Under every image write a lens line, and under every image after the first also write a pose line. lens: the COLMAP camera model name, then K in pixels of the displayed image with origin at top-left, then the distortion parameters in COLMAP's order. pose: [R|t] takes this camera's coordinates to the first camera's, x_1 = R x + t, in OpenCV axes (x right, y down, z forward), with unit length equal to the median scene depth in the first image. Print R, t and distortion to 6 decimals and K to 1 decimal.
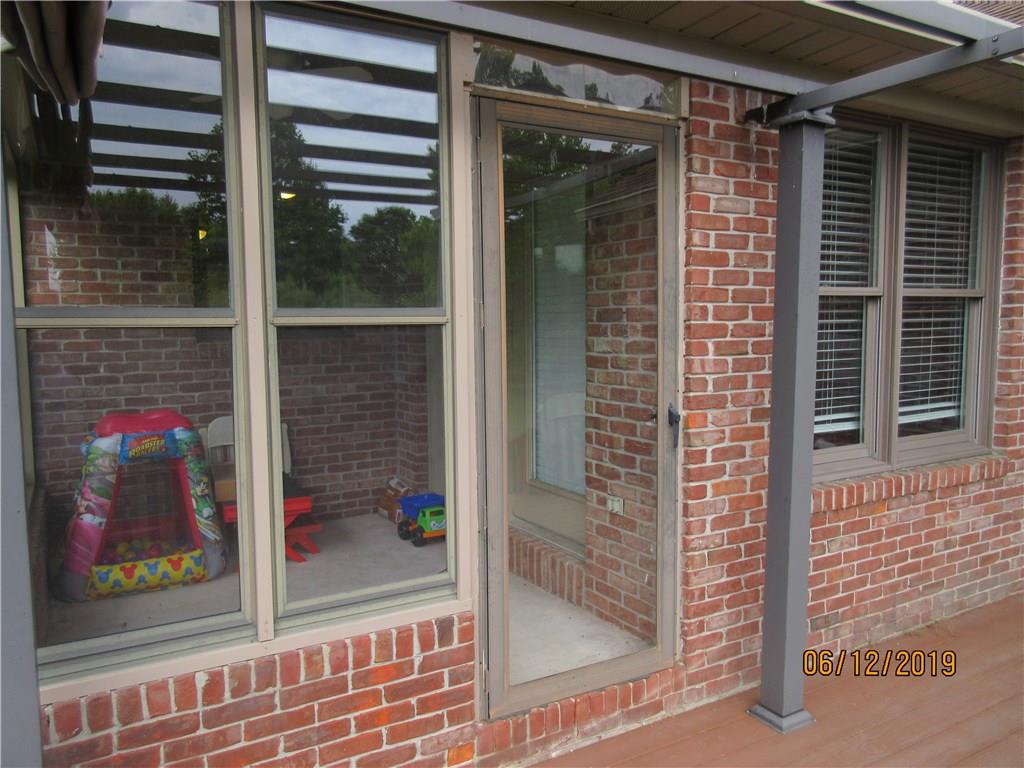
lens RADIAL K [[759.9, 0, 513.3], [0, 759.9, 387.0], [0, 0, 1]] dist [-0.007697, 0.006245]
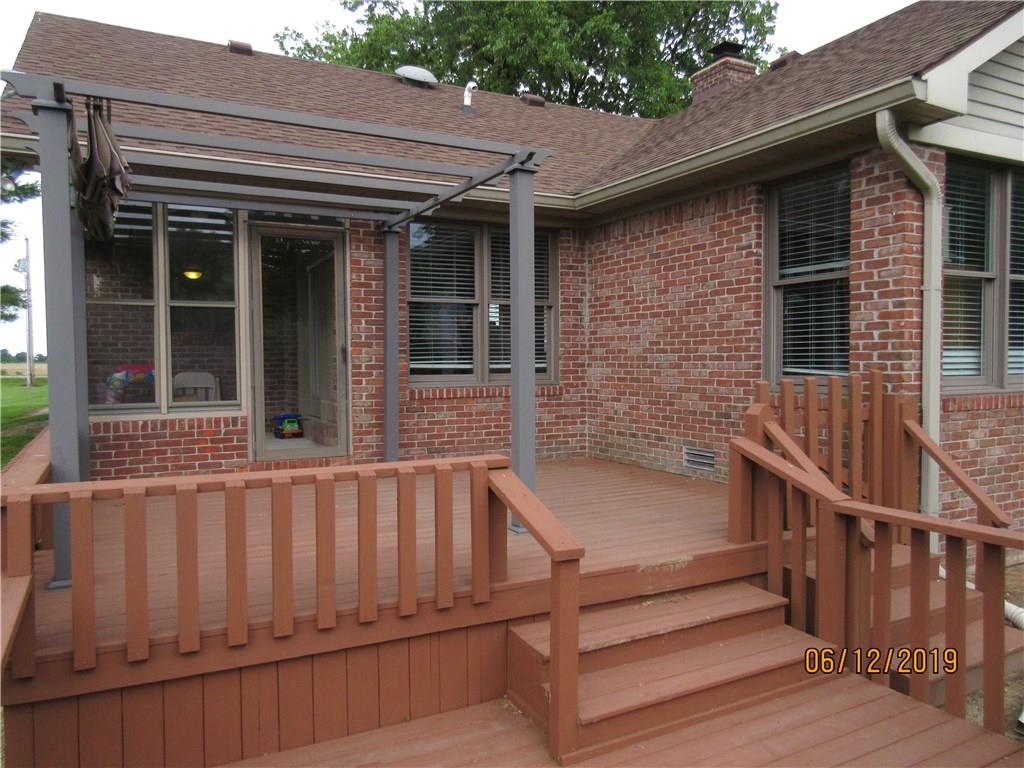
lens RADIAL K [[759.9, 0, 516.1], [0, 759.9, 387.3], [0, 0, 1]] dist [-0.007697, 0.006245]
pose [[0.999346, 0.004213, -0.035925, 0.609374], [-0.006007, 0.998732, -0.049980, 0.200017], [0.035669, 0.050163, 0.998104, -1.006810]]
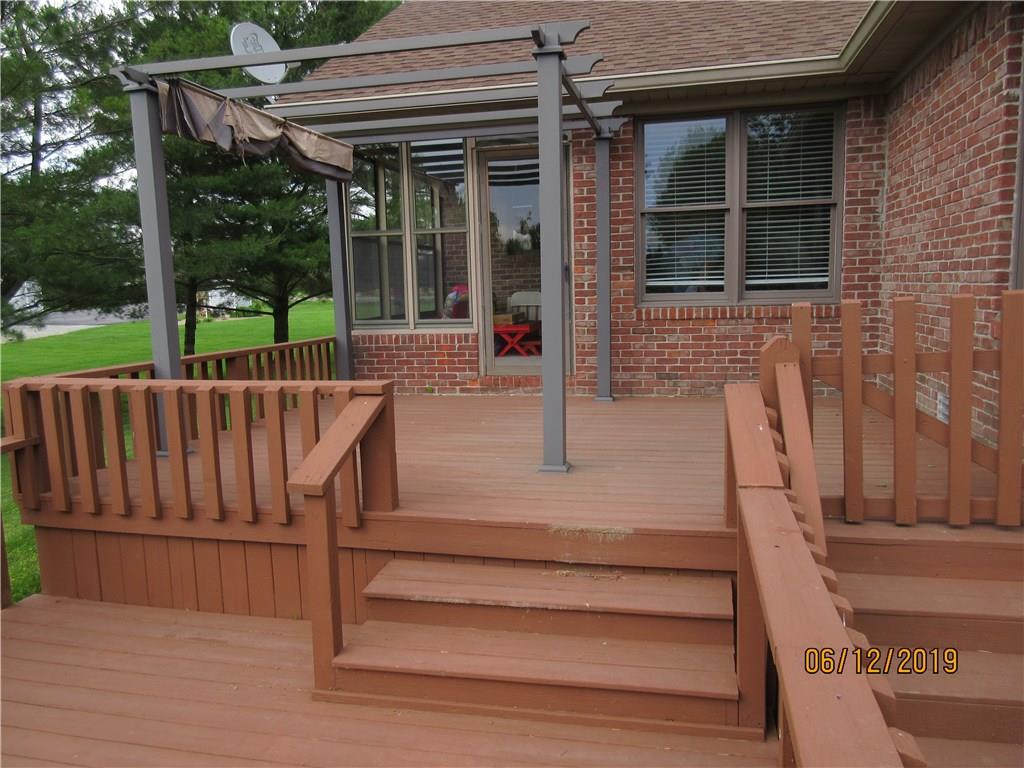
lens RADIAL K [[759.9, 0, 515.4], [0, 759.9, 392.0], [0, 0, 1]] dist [-0.007697, 0.006245]
pose [[0.727931, 0.084688, -0.680400, 1.261251], [-0.038051, 0.995803, 0.083236, 0.169114], [0.684593, -0.034701, 0.728099, -0.623546]]
